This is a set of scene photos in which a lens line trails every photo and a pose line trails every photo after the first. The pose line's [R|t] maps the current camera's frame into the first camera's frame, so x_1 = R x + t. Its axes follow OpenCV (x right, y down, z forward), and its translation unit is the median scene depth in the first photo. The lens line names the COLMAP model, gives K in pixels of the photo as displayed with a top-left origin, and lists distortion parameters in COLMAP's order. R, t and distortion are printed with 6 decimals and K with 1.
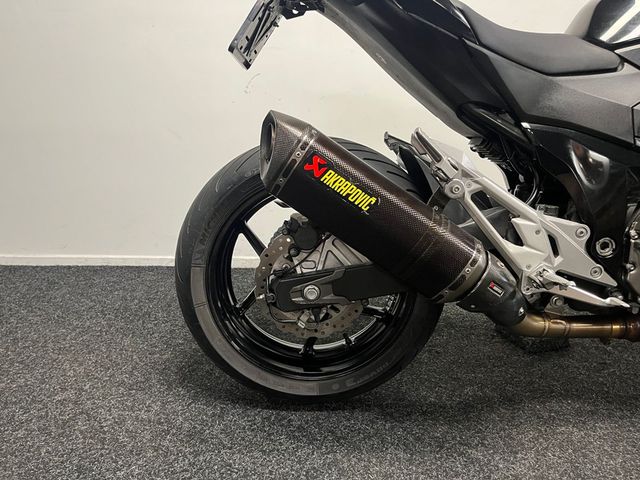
lens RADIAL K [[485.6, 0, 317.3], [0, 485.6, 238.0], [0, 0, 1]] dist [0.086219, -0.122368]
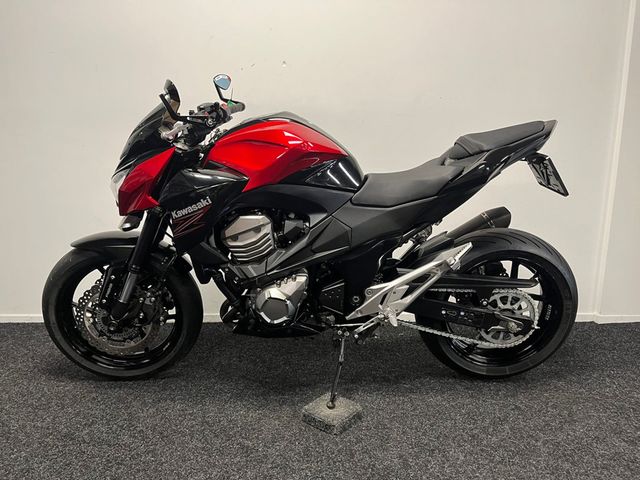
lens RADIAL K [[485.6, 0, 322.5], [0, 485.6, 239.5], [0, 0, 1]] dist [0.086219, -0.122368]
pose [[0.999904, -0.010295, 0.009327, 0.500440], [0.011209, 0.994524, -0.103903, -0.031048], [-0.008206, 0.103998, 0.994544, -0.548620]]
